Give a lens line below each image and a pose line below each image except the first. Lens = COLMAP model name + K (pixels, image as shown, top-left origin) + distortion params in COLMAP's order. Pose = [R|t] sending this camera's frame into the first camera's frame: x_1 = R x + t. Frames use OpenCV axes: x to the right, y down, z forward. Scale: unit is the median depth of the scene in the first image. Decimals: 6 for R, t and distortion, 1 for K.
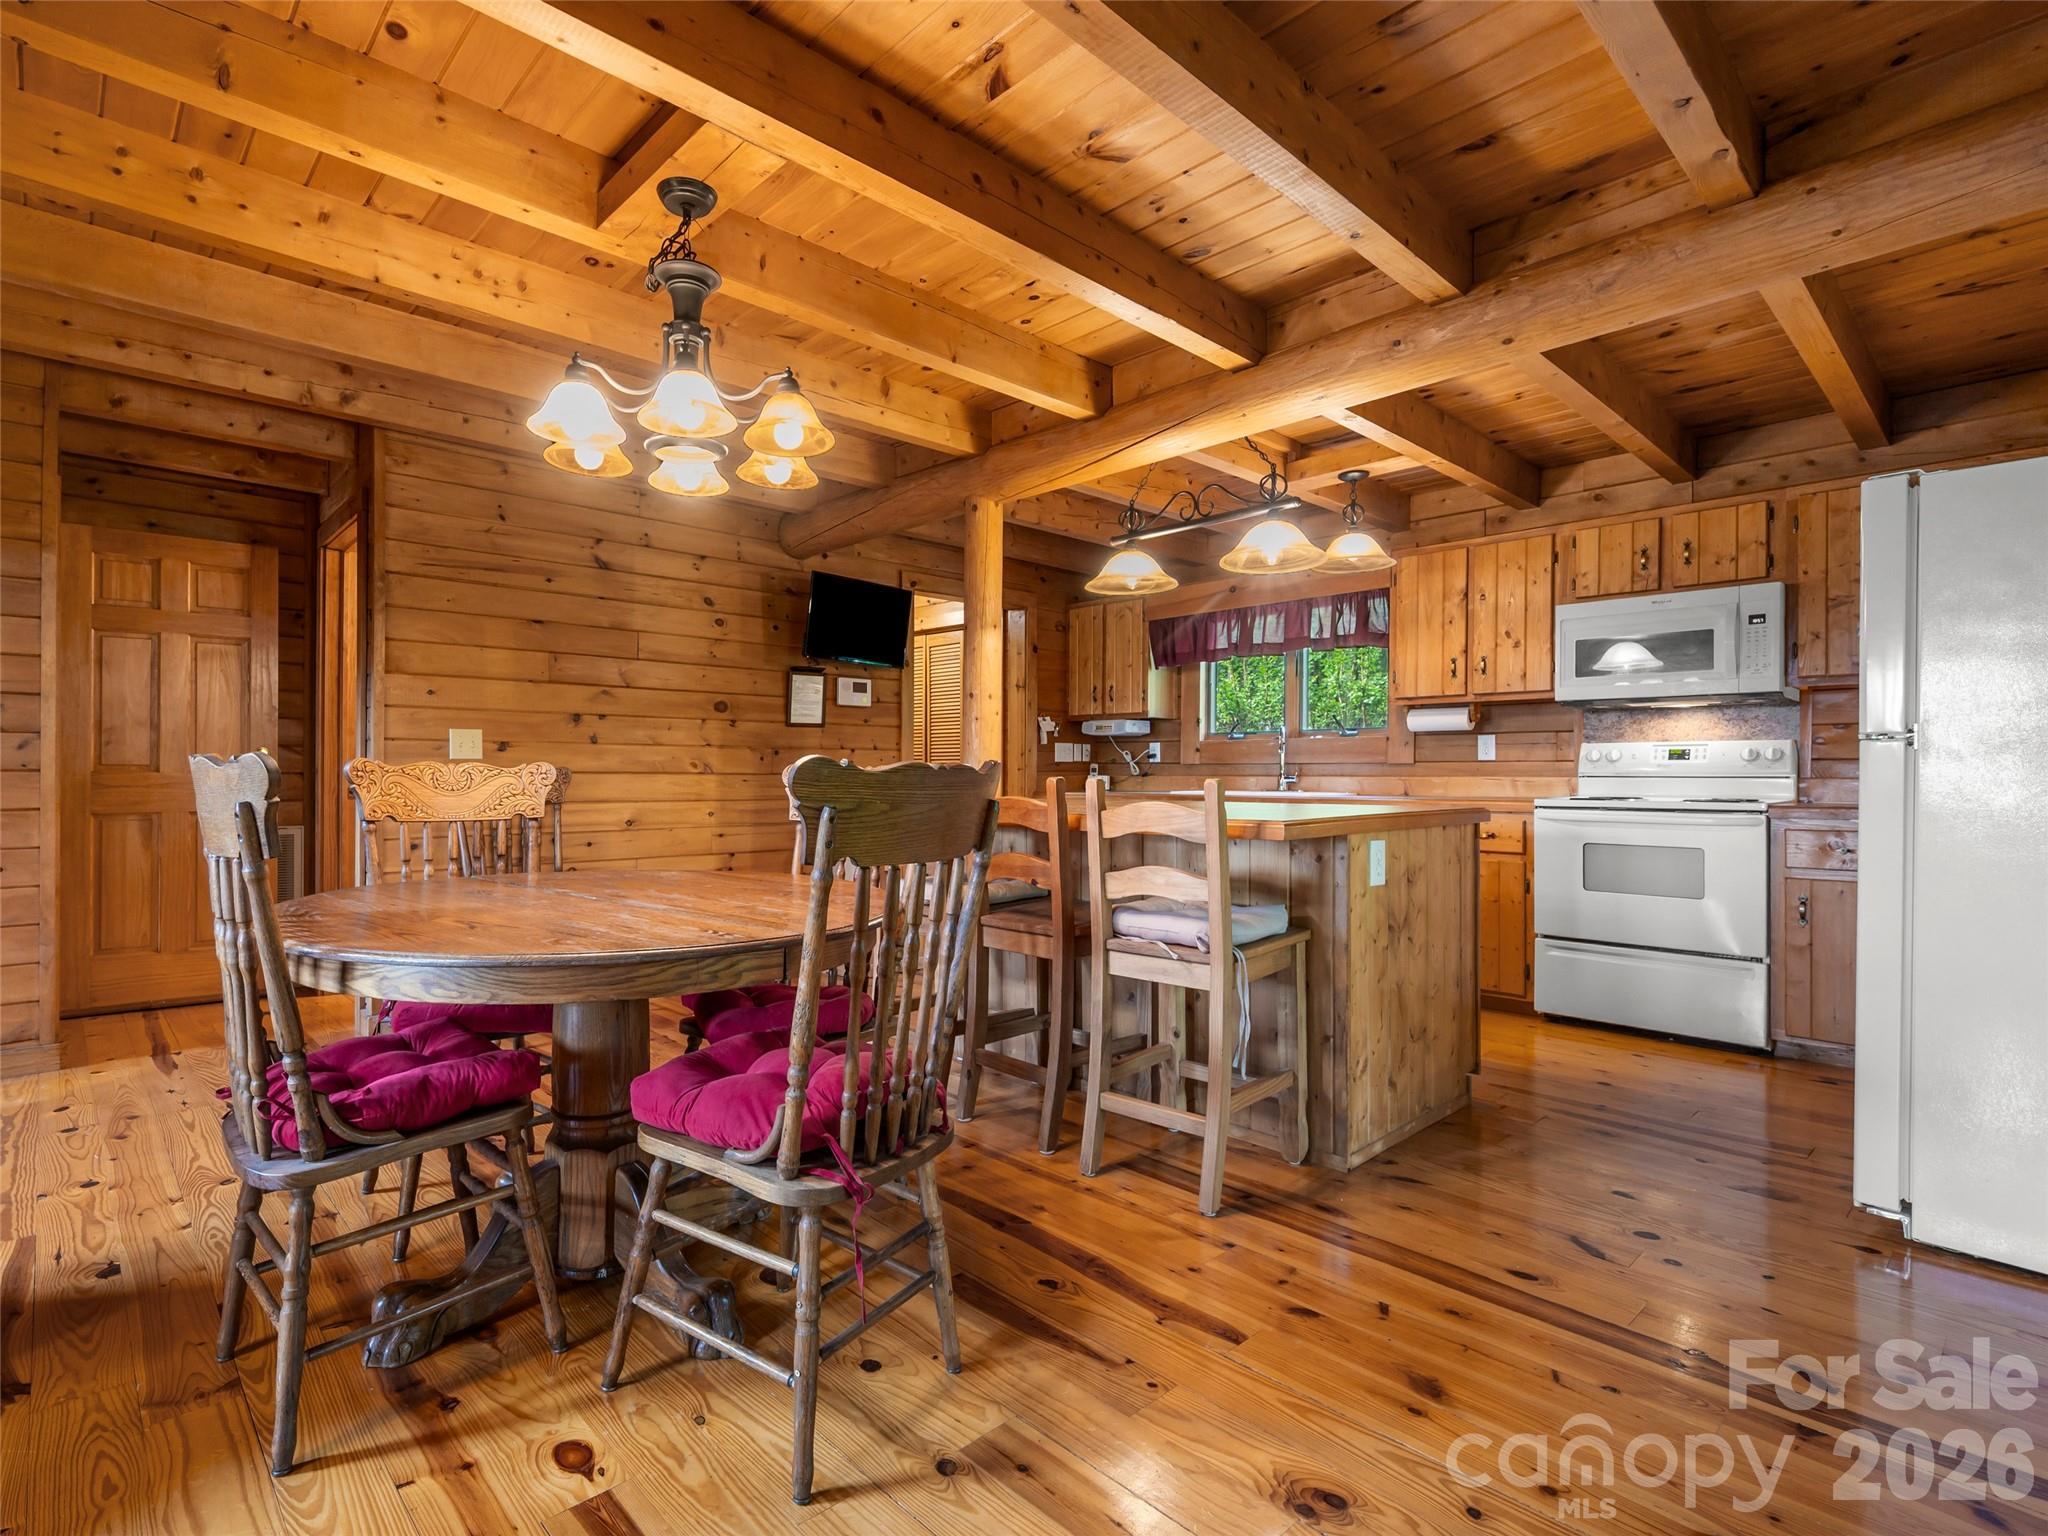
lens RADIAL K [[958.2, 0, 997.5], [0, 958.2, 778.7], [0, 0, 1]] dist [-0.000505, -0.000263]
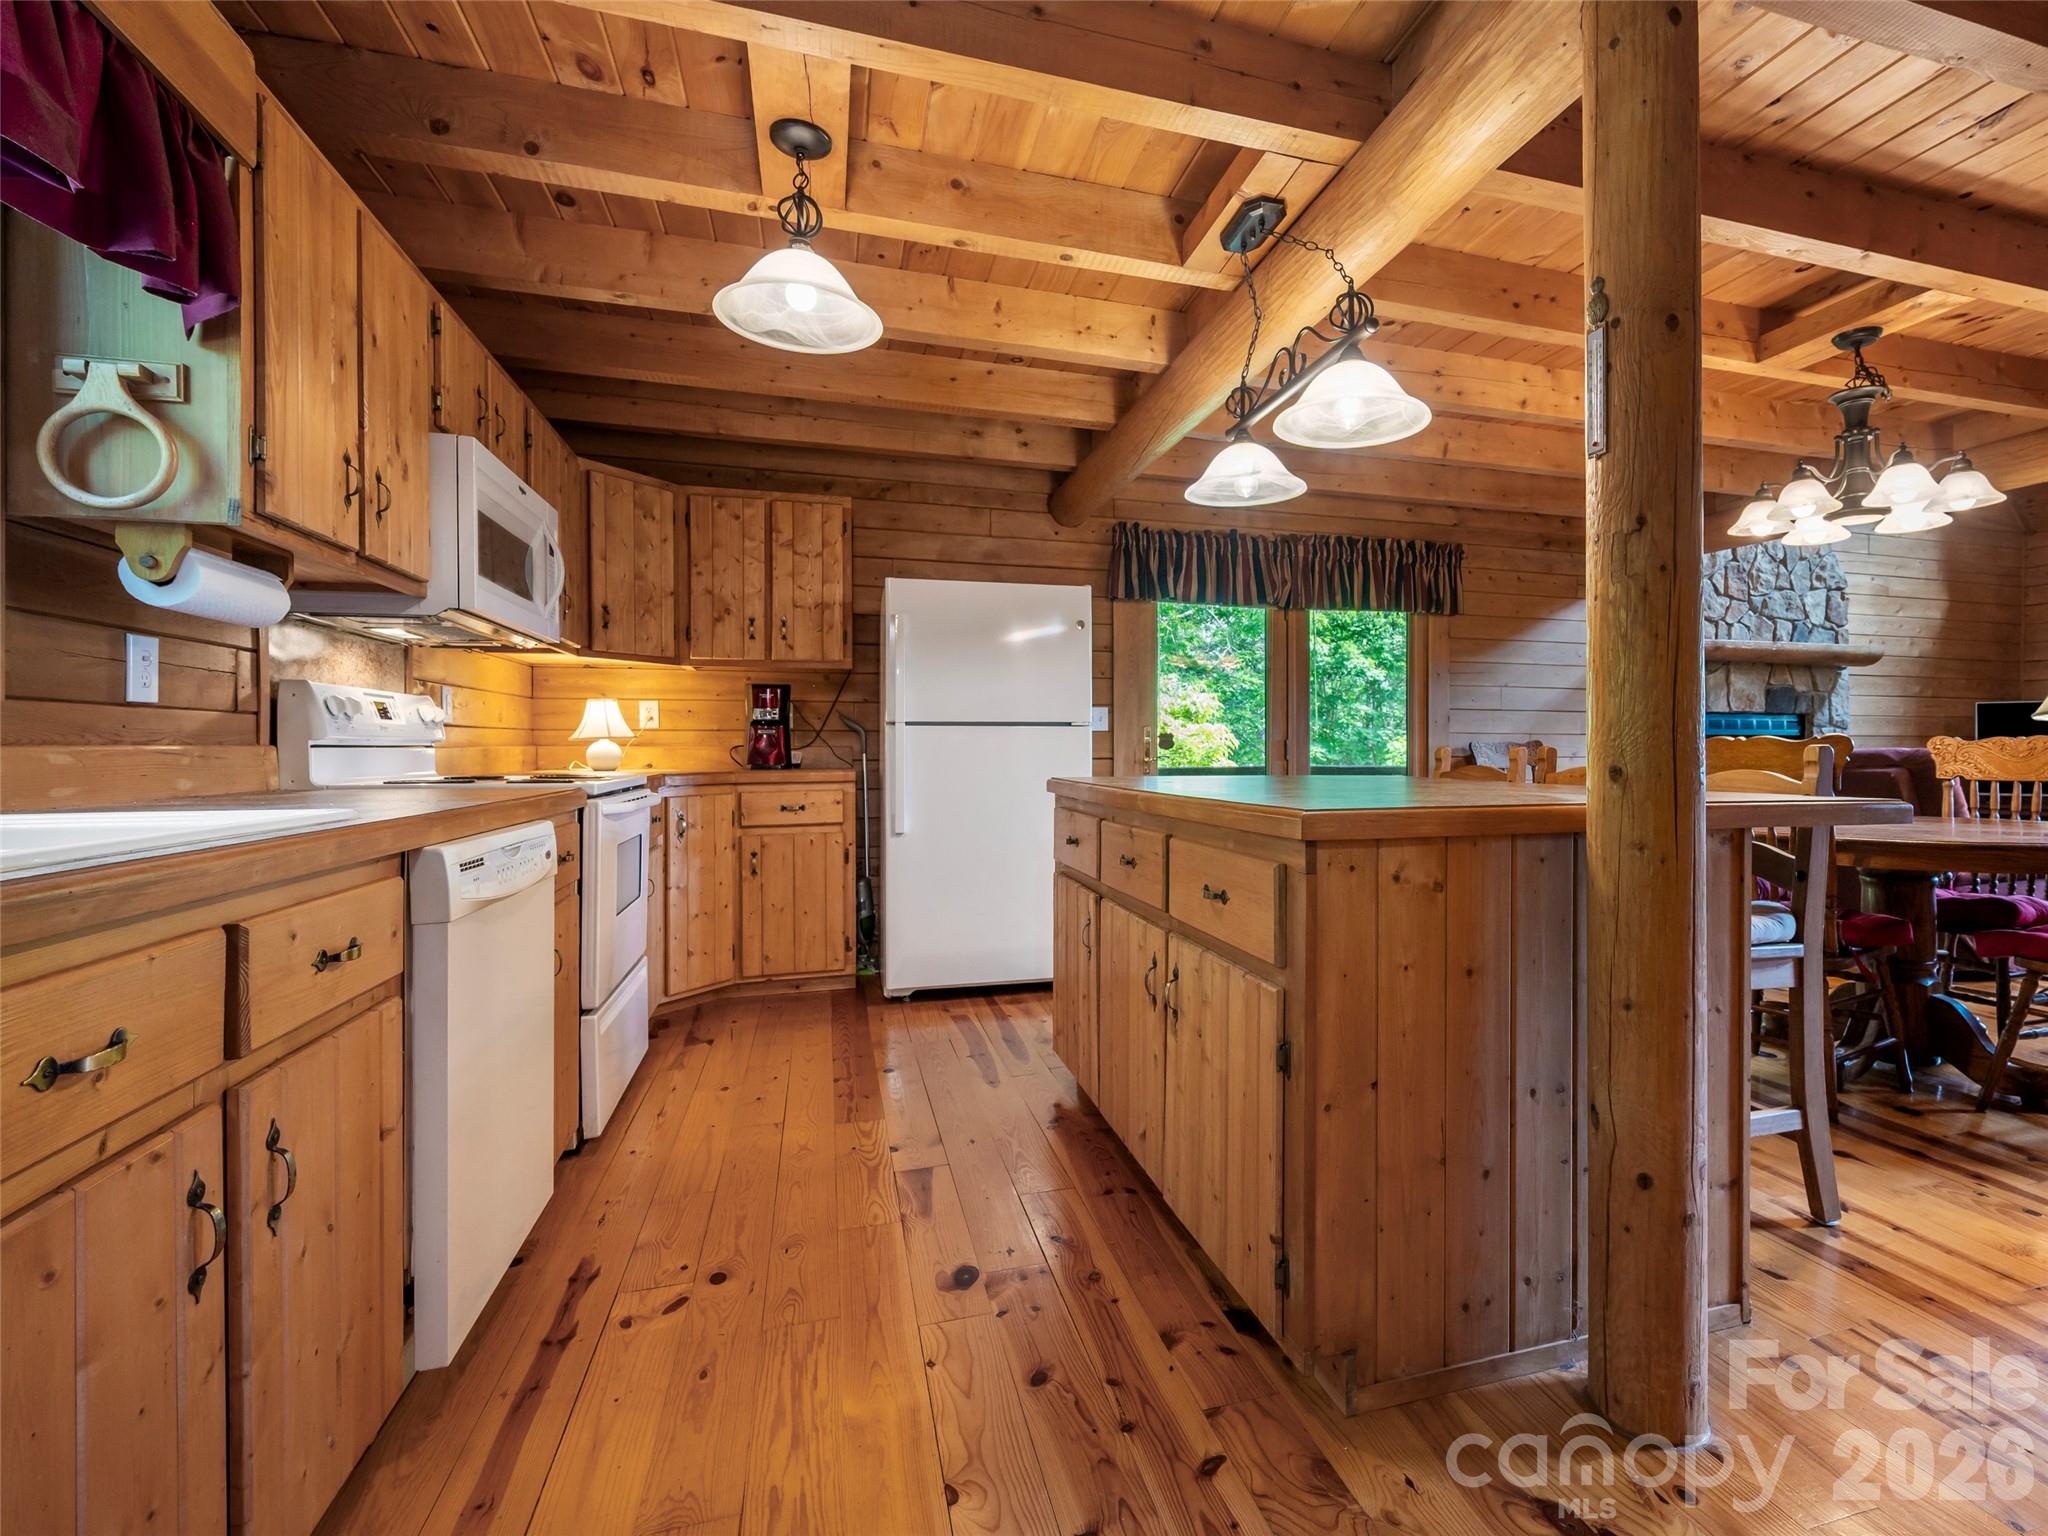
lens RADIAL K [[963.8, 0, 1116.9], [0, 963.8, 747.2], [0, 0, 1]] dist [-0.000308, -0.000154]
pose [[-0.885425, -0.003693, 0.464767, -0.005265], [-0.001953, 0.999989, 0.004226, -0.004481], [-0.464778, 0.002834, -0.885423, 1.262690]]
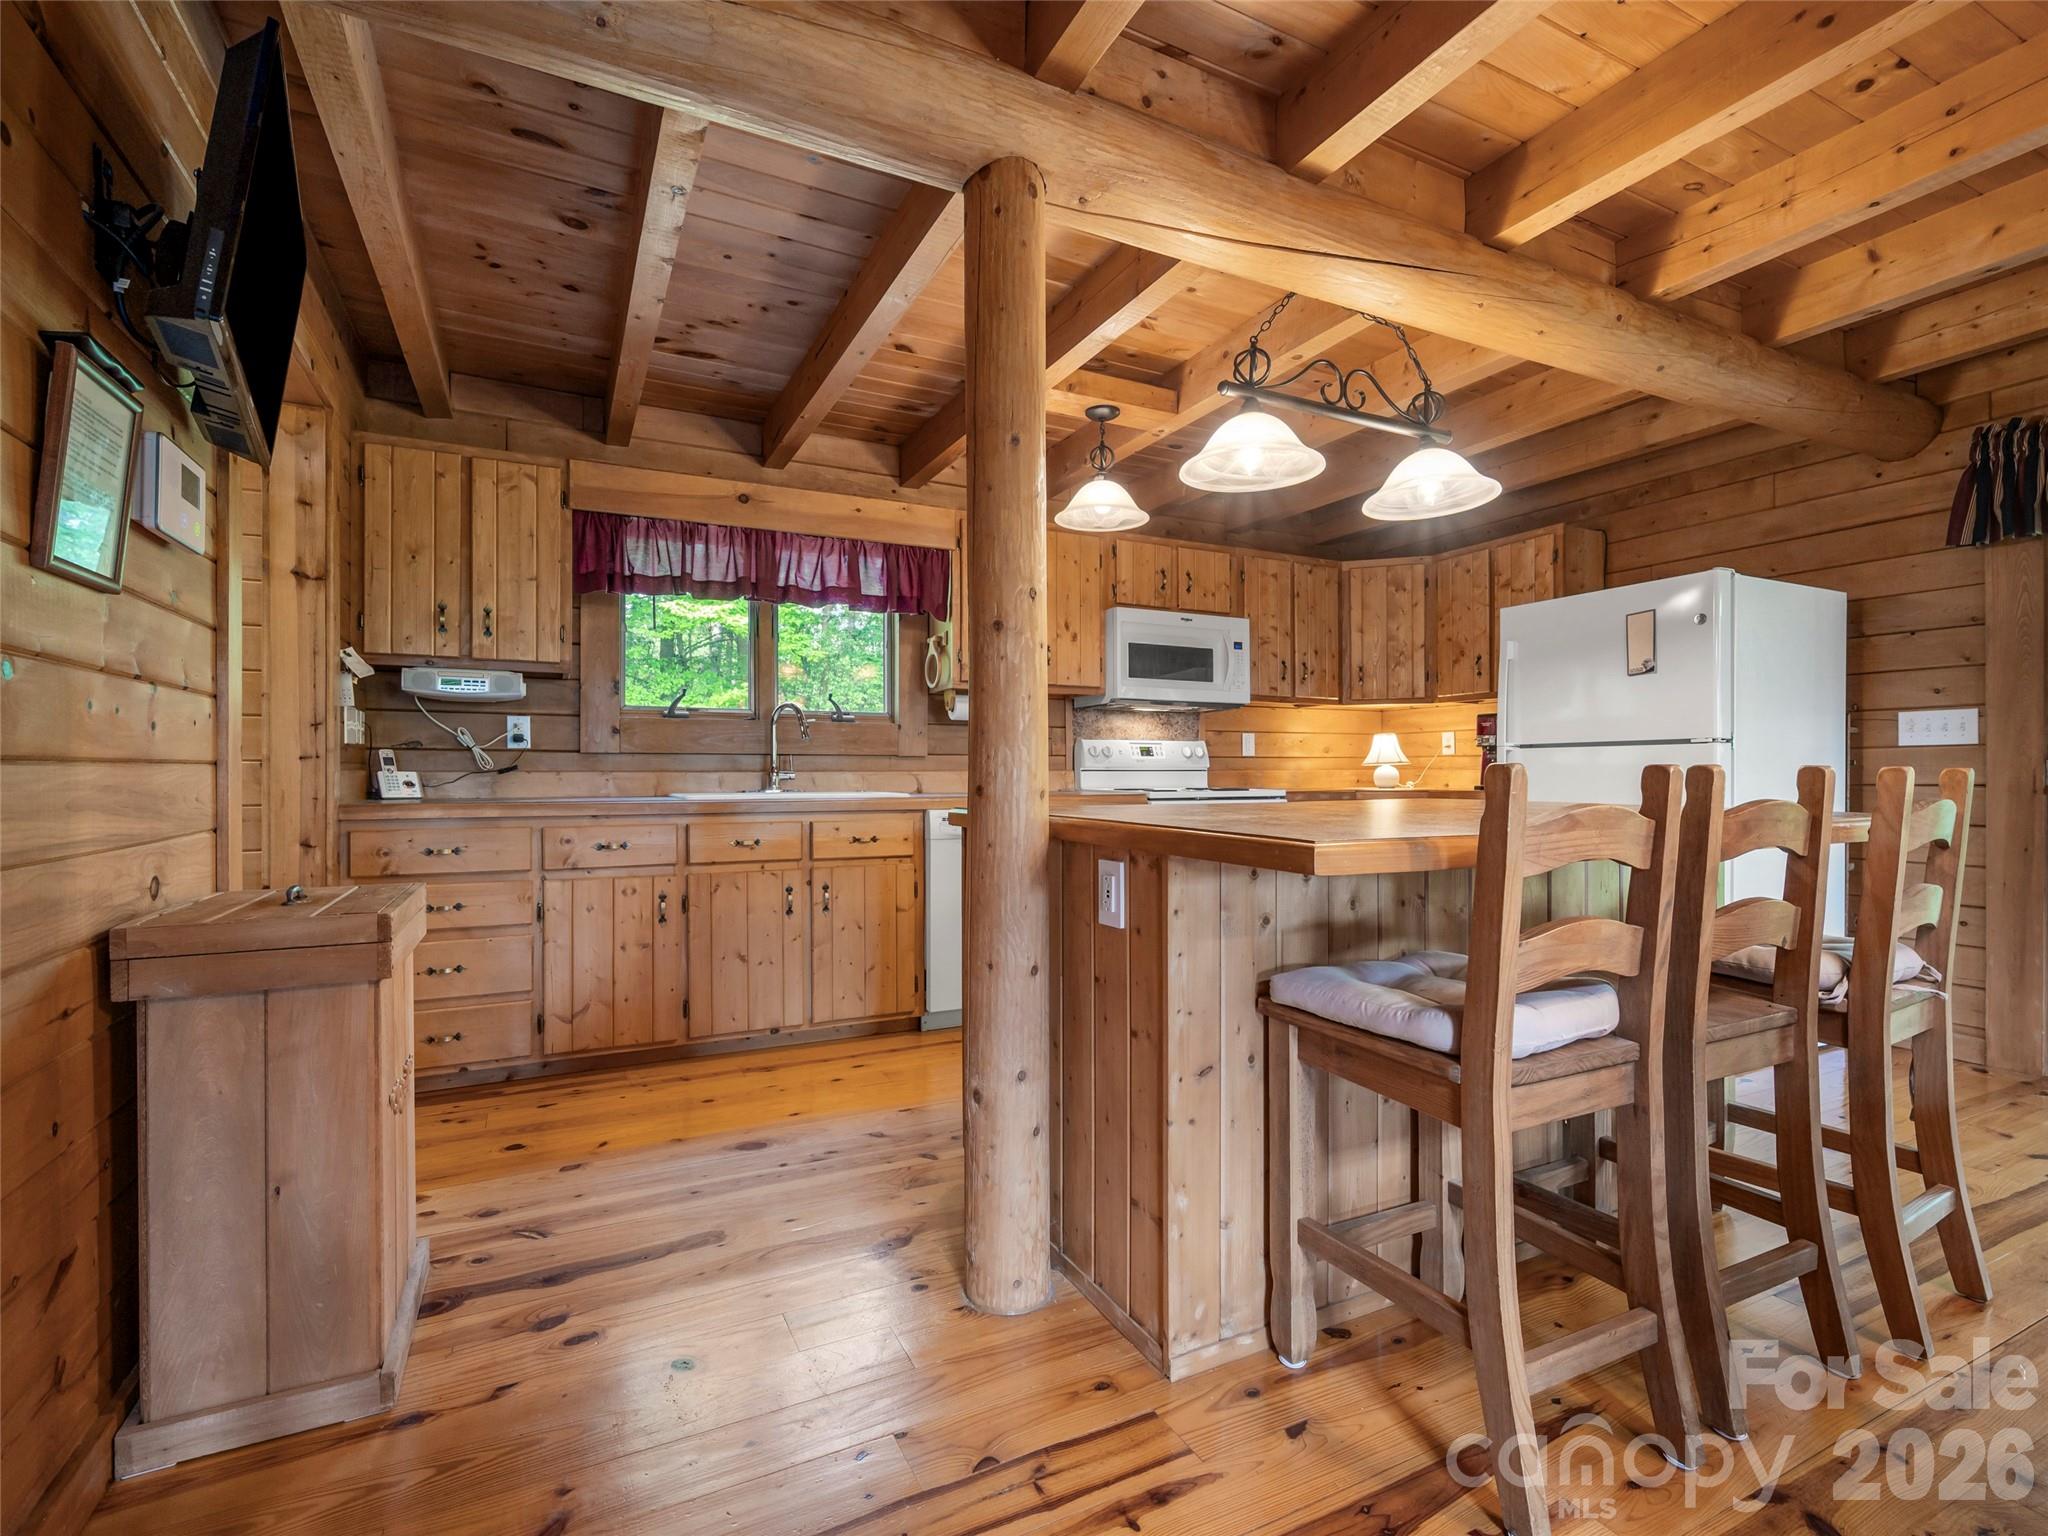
lens RADIAL K [[912.4, 0, 1005.4], [0, 912.4, 773.4], [0, 0, 1]] dist [0.000438, -0.000144]
pose [[0.315604, -0.005571, 0.948875, -0.385402], [0.006644, 0.999971, 0.003661, -0.003279], [-0.948868, 0.005149, 0.315632, 0.767321]]
